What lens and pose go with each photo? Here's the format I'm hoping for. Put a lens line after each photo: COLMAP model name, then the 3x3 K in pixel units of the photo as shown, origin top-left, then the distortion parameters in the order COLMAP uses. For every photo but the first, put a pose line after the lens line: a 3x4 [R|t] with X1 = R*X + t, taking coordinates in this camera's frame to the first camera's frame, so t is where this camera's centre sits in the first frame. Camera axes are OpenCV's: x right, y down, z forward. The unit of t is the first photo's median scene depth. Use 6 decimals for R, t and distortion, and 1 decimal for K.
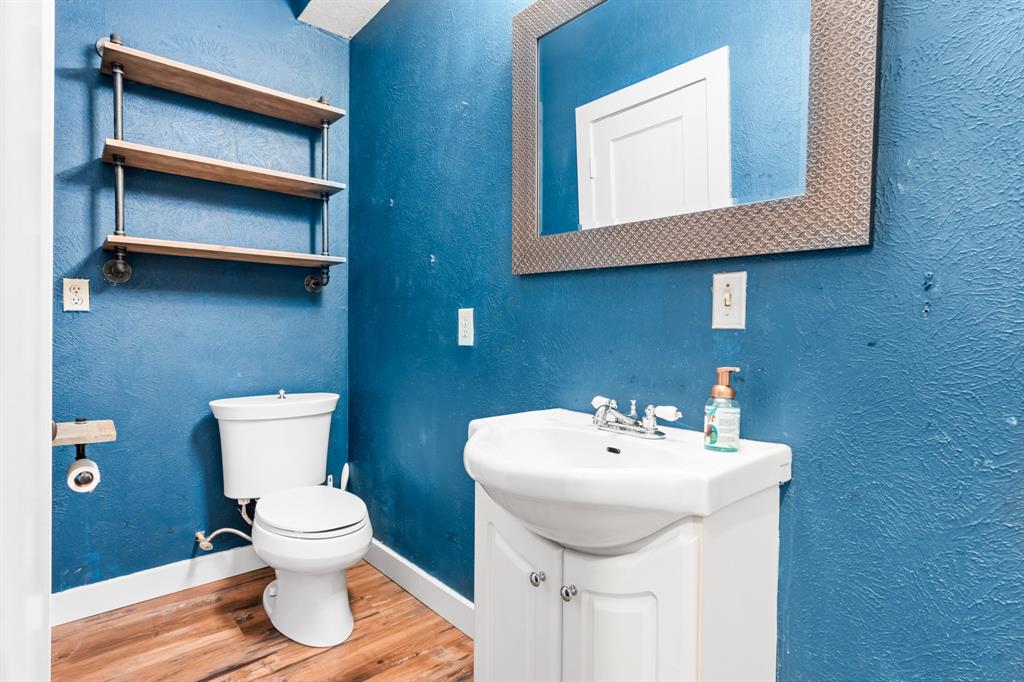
lens RADIAL K [[524.1, 0, 511.4], [0, 524.1, 323.6], [0, 0, 1]] dist [-0.000484, -0.000037]
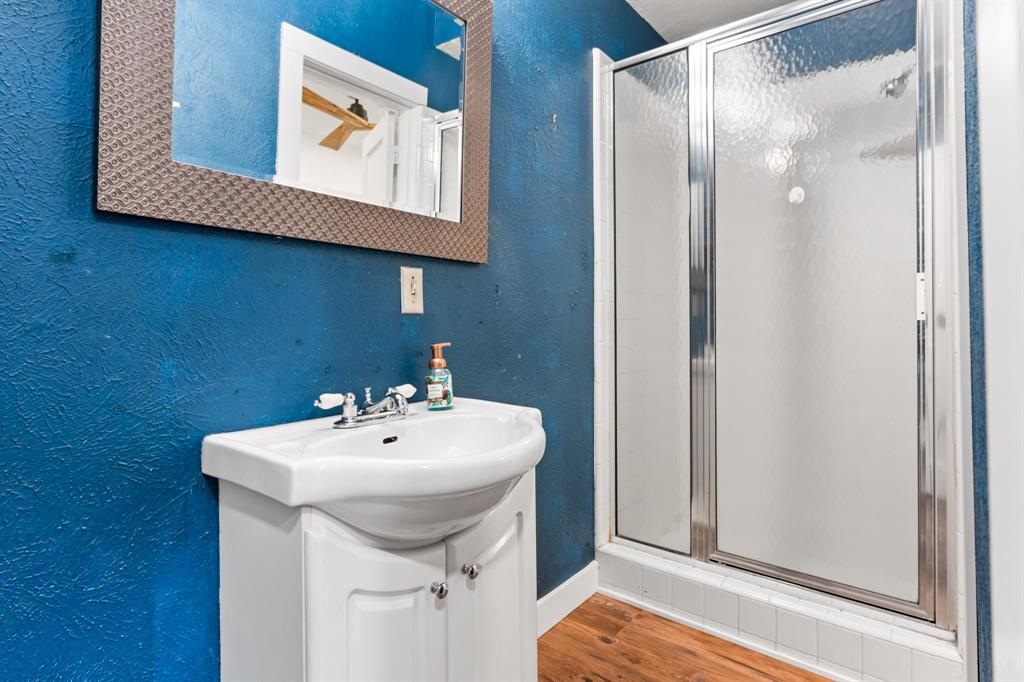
lens RADIAL K [[524.1, 0, 511.4], [0, 524.1, 323.6], [0, 0, 1]] dist [-0.000484, -0.000037]
pose [[-0.167380, -0.005496, 0.985877, -0.804155], [0.004358, 0.999971, 0.006315, 0.026187], [-0.985883, 0.005354, -0.167351, 0.969330]]
